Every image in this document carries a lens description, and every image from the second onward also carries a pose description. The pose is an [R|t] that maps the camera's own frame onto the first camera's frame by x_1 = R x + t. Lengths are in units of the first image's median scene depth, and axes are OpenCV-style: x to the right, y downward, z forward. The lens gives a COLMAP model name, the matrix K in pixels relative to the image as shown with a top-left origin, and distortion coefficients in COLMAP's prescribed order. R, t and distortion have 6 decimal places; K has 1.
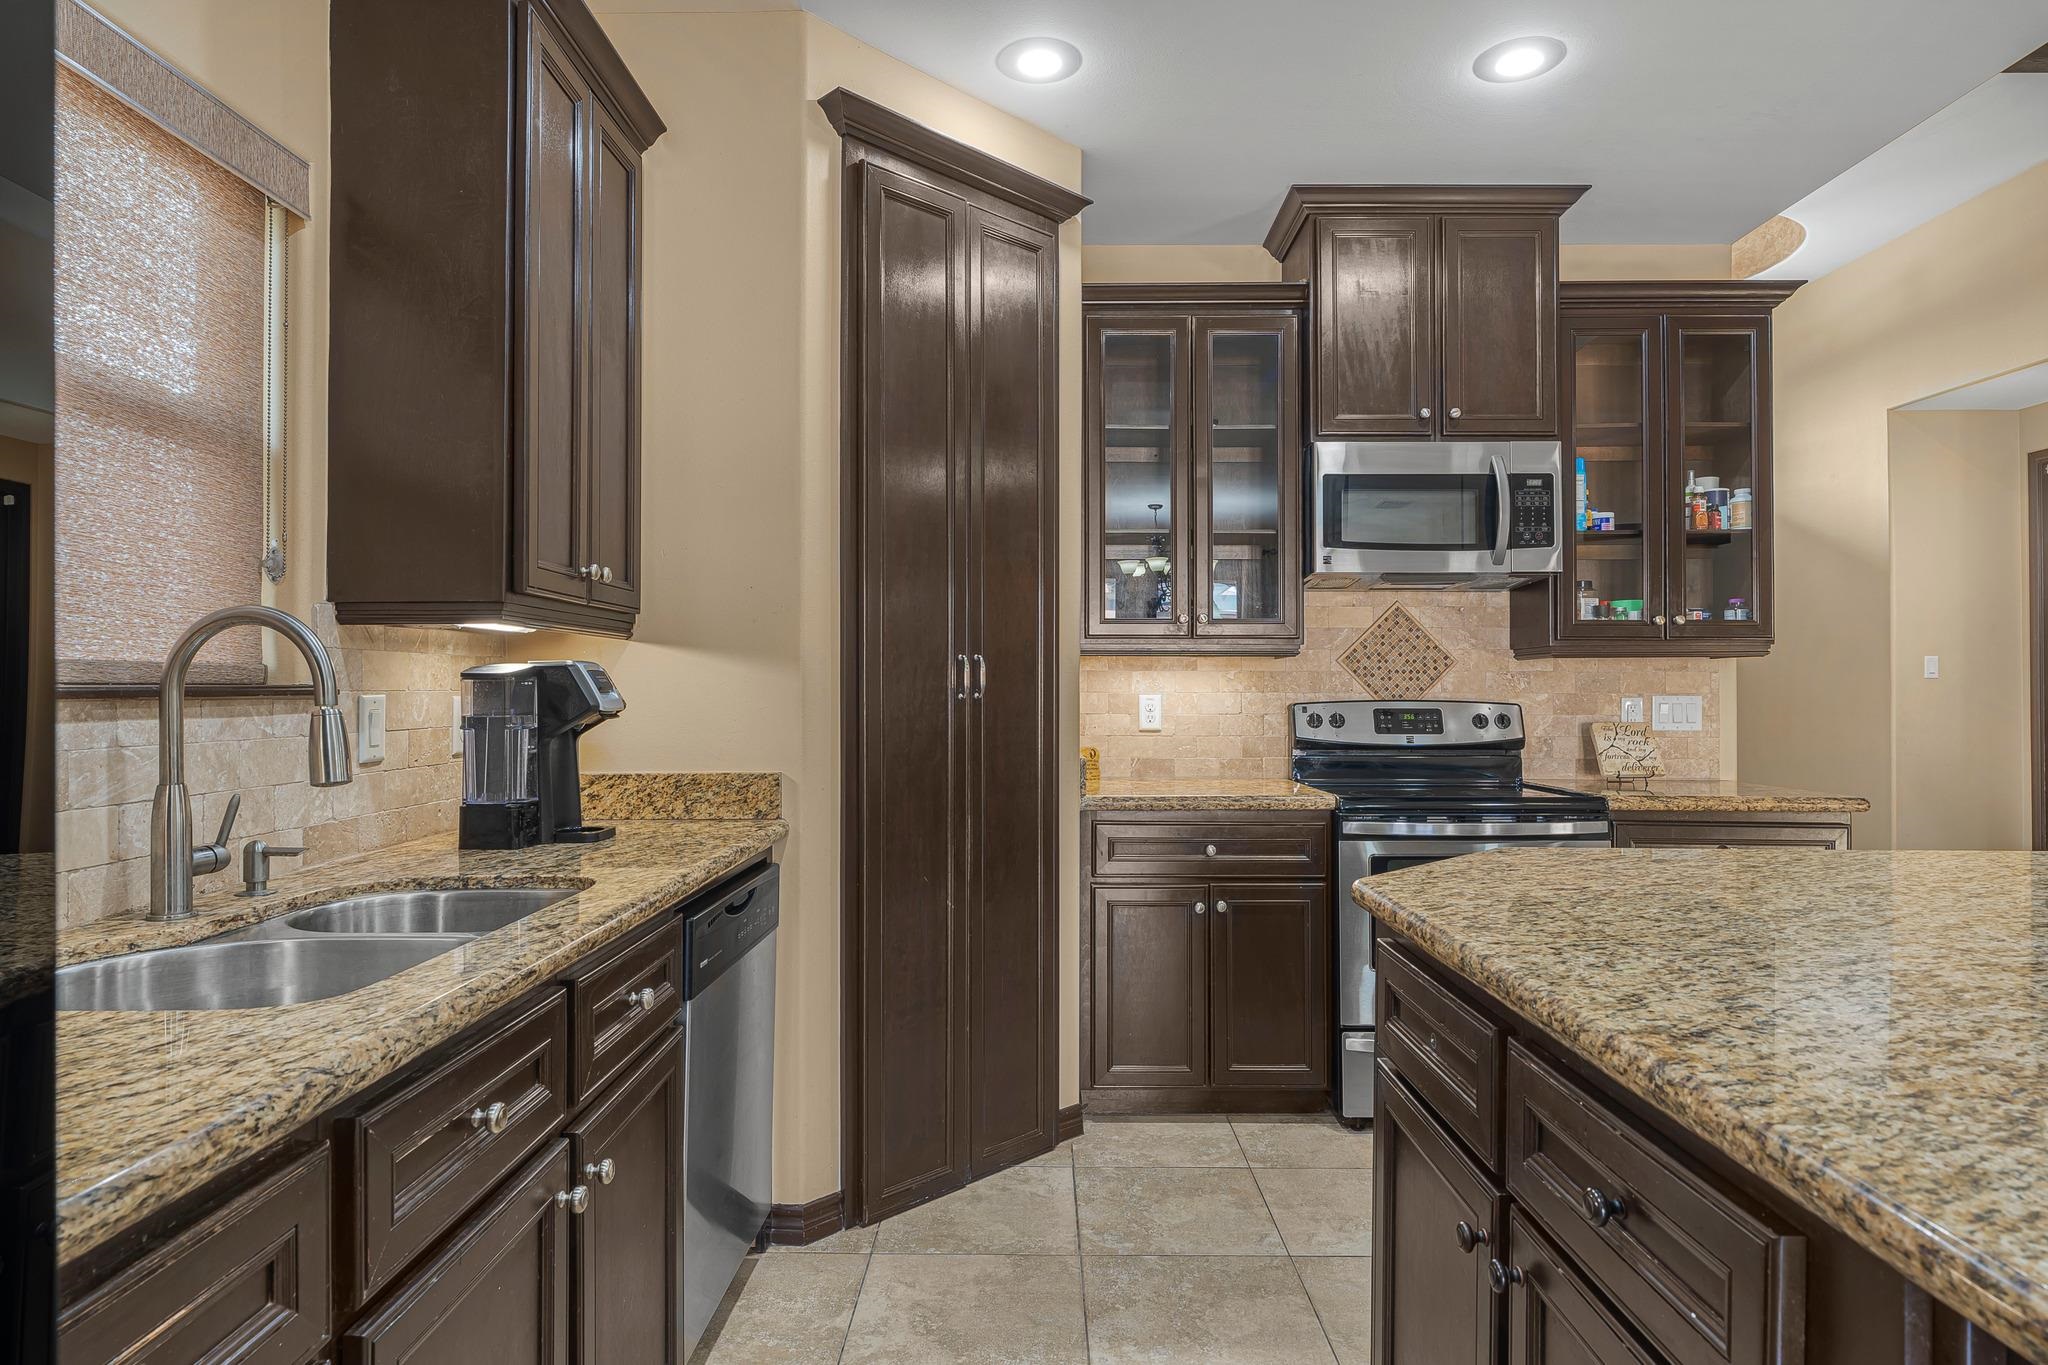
lens RADIAL K [[1127.0, 0, 1028.3], [0, 1127.0, 670.2], [0, 0, 1]] dist [-0.003341, 0.001356]
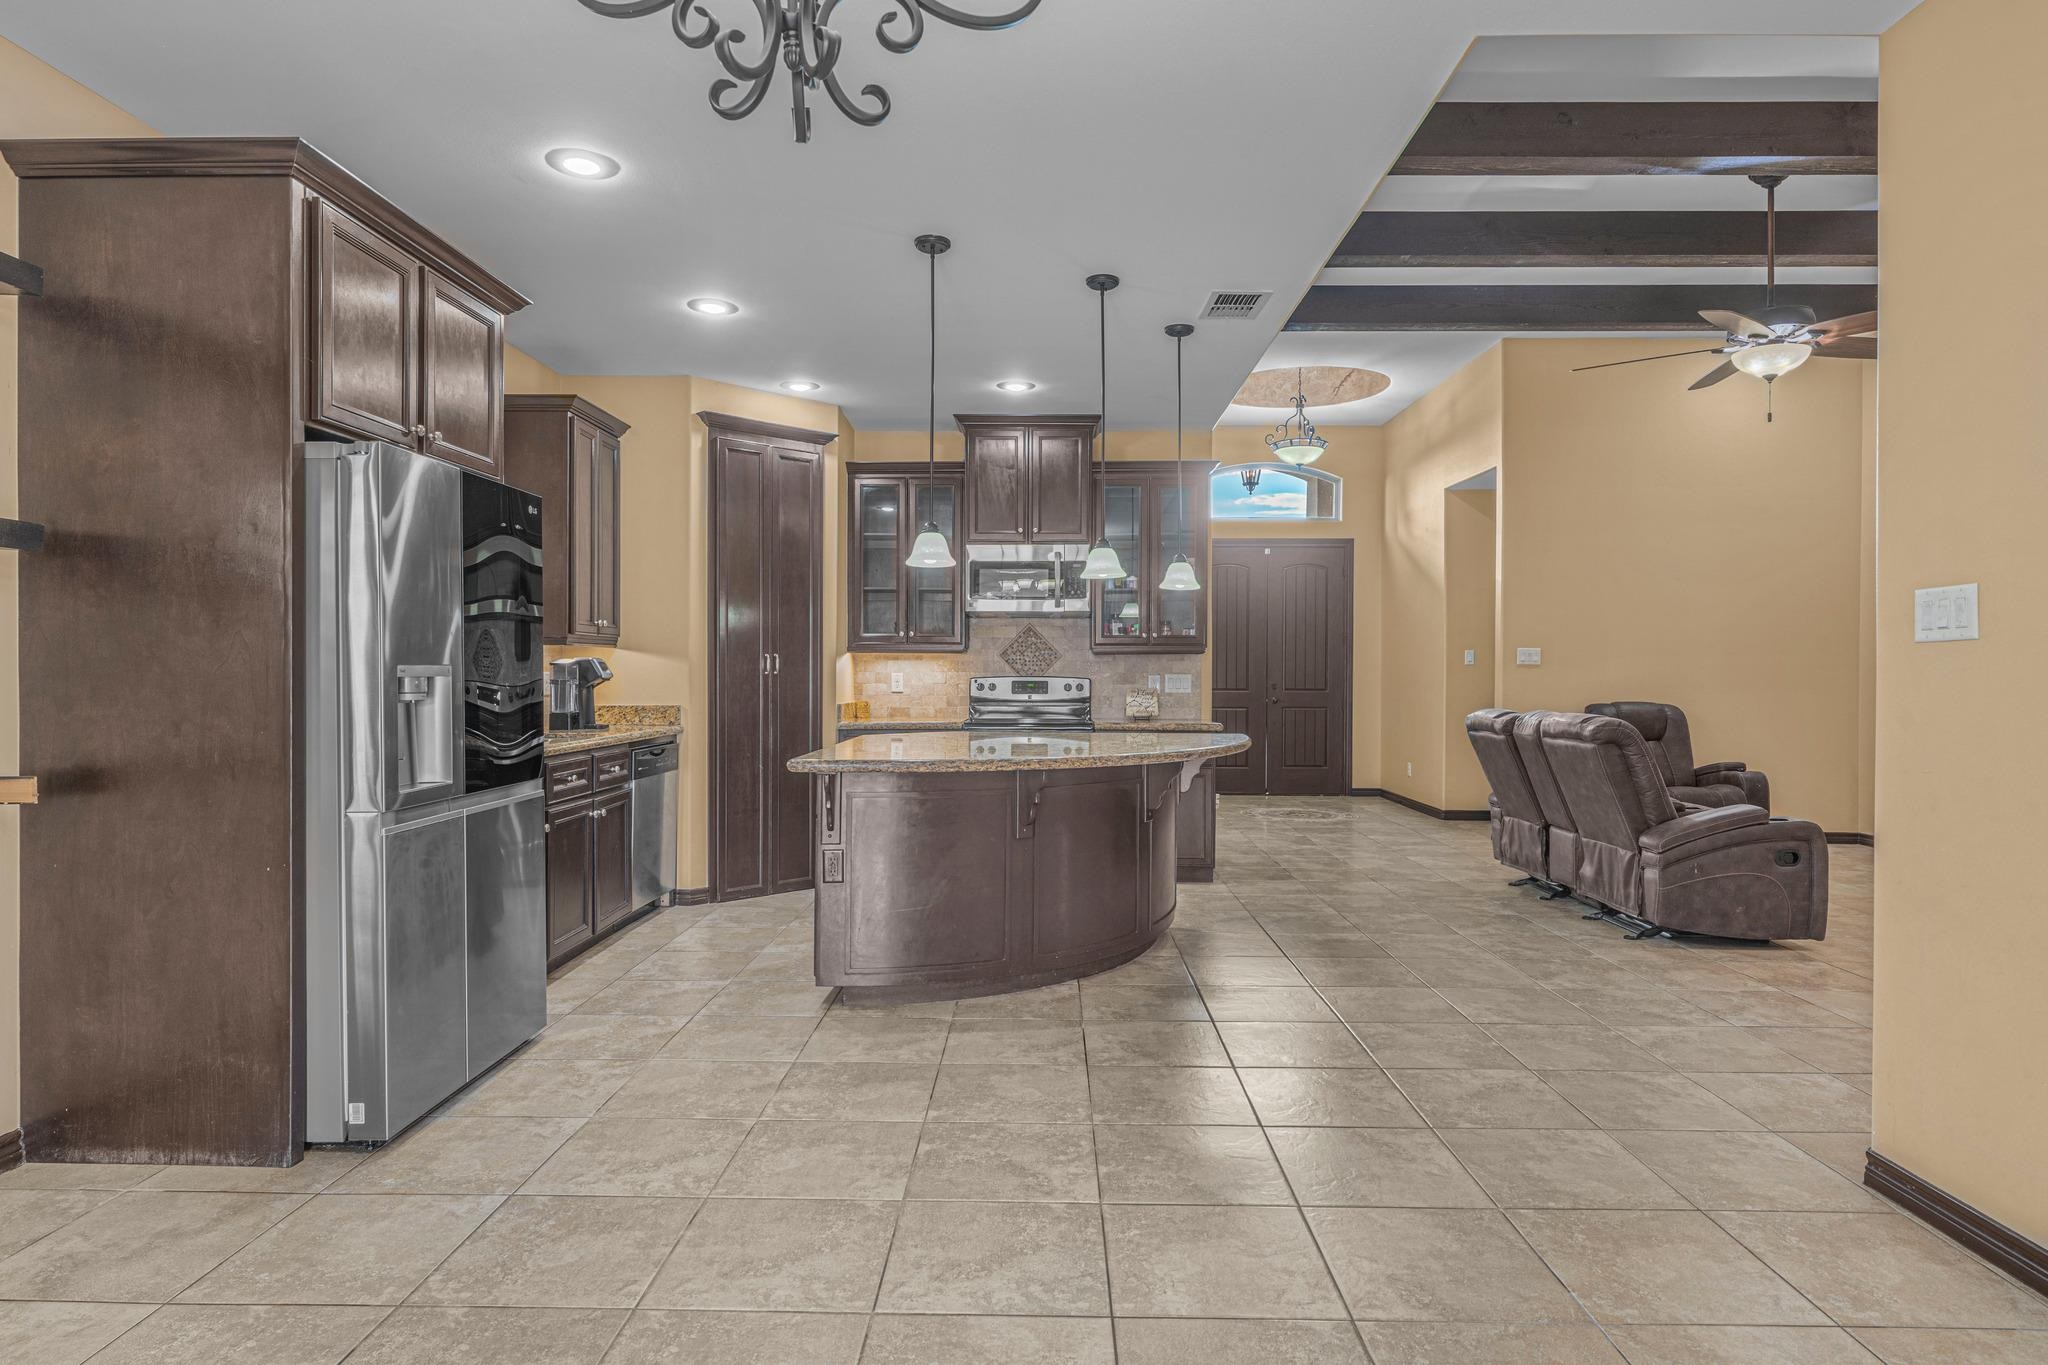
lens RADIAL K [[1127.0, 0, 1030.1], [0, 1127.0, 675.2], [0, 0, 1]] dist [-0.003341, 0.001356]
pose [[0.999939, 0.002693, -0.010671, 0.377726], [-0.002474, 0.999788, 0.020428, -0.014780], [0.010724, -0.020401, 0.999734, -0.945312]]
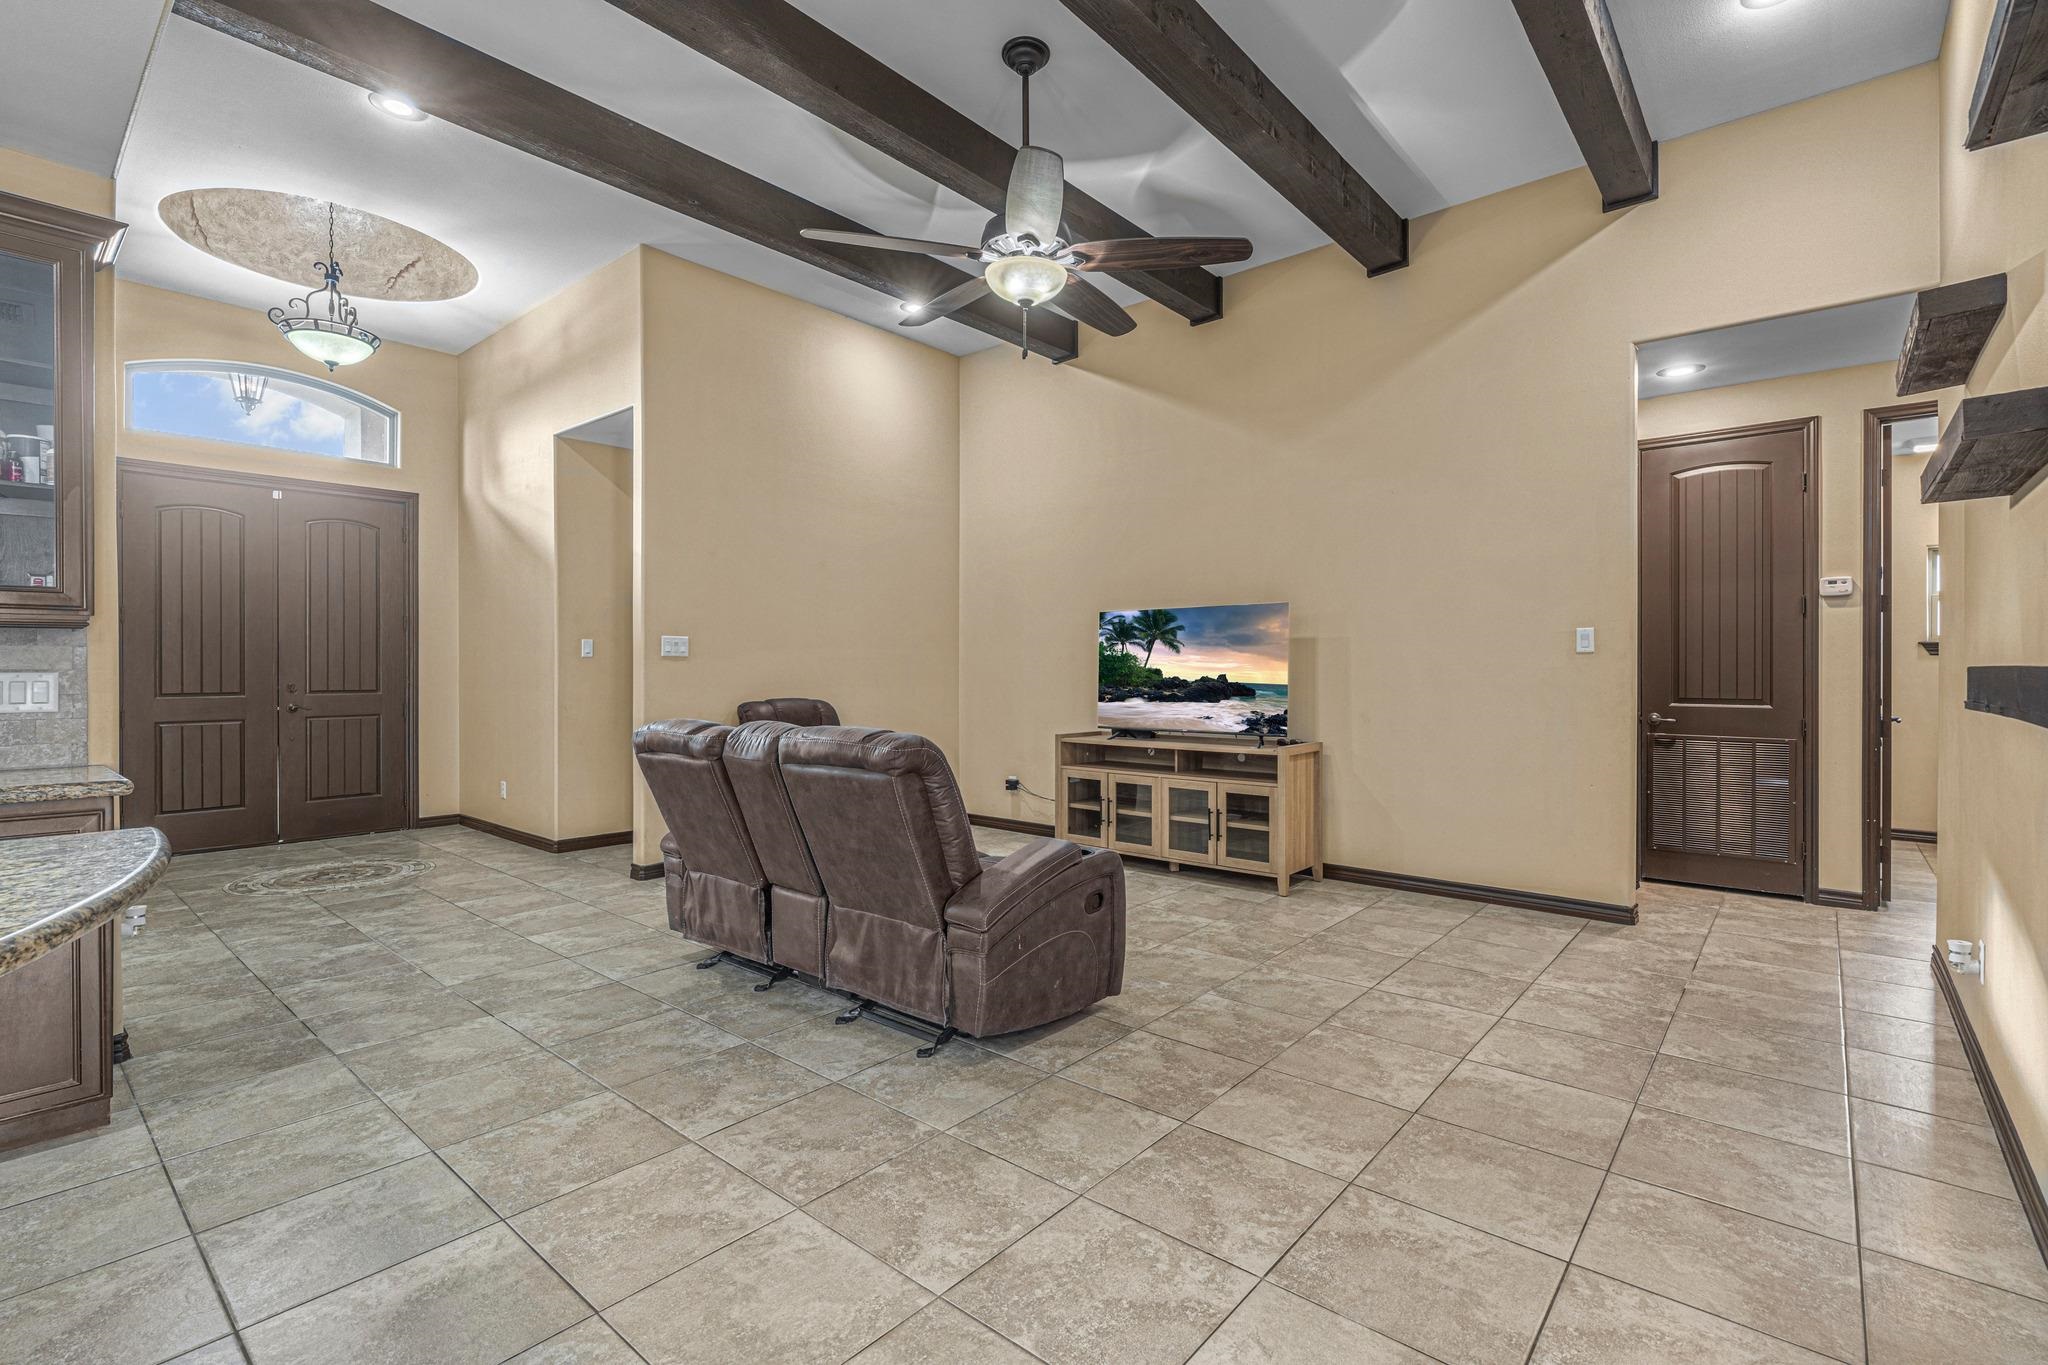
lens RADIAL K [[925.6, 0, 1023.6], [0, 925.6, 671.7], [0, 0, 1]] dist [-0.003647, 0.000685]
pose [[0.649540, -0.004604, 0.760313, 0.581275], [-0.010649, 0.999829, 0.015152, 0.003508], [-0.760253, -0.017938, 0.649380, -0.061790]]
